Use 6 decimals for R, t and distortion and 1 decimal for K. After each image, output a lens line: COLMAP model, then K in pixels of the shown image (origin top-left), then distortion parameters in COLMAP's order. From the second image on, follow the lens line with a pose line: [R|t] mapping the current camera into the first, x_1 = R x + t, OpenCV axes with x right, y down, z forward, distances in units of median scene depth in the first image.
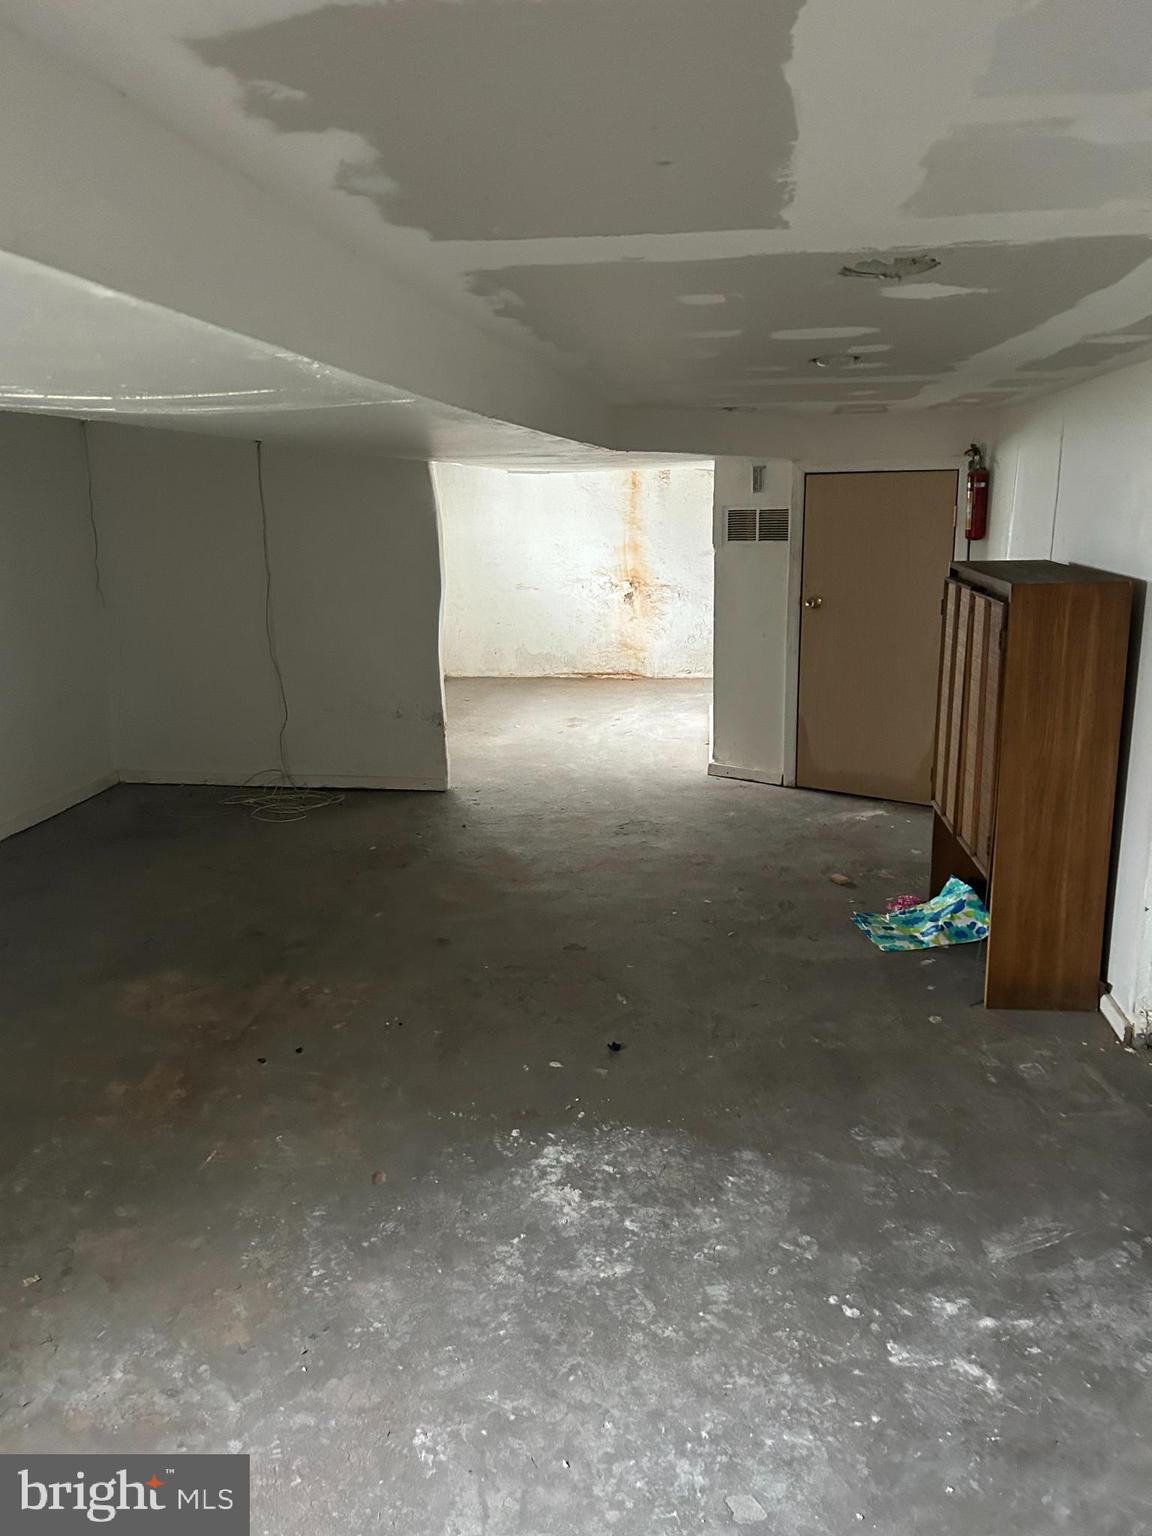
lens RADIAL K [[1154.0, 0, 577.0], [0, 1154.0, 764.2], [0, 0, 1]] dist [0.055554, -0.057172]
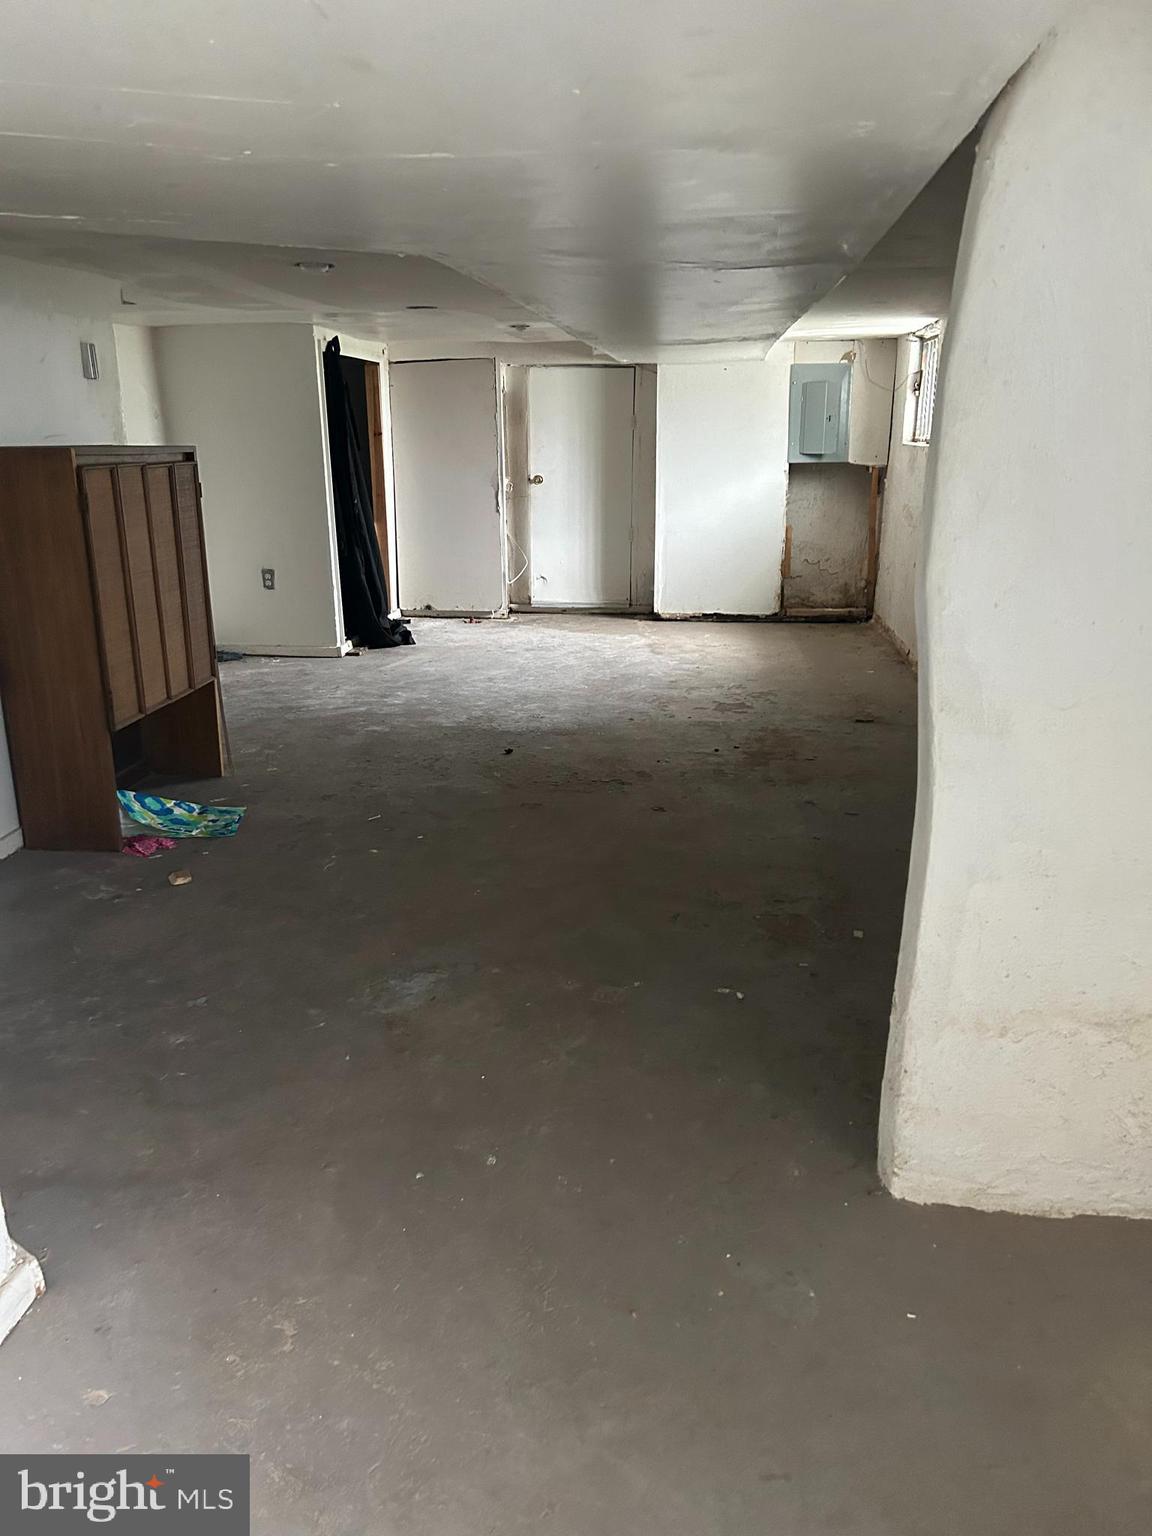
lens RADIAL K [[1154.0, 0, 577.0], [0, 1154.0, 764.2], [0, 0, 1]] dist [0.055554, -0.057172]
pose [[-0.999985, 0.003182, 0.004393, -0.087229], [0.004997, 0.855461, 0.517844, -0.651022], [-0.002110, 0.517858, -0.855464, 2.795367]]
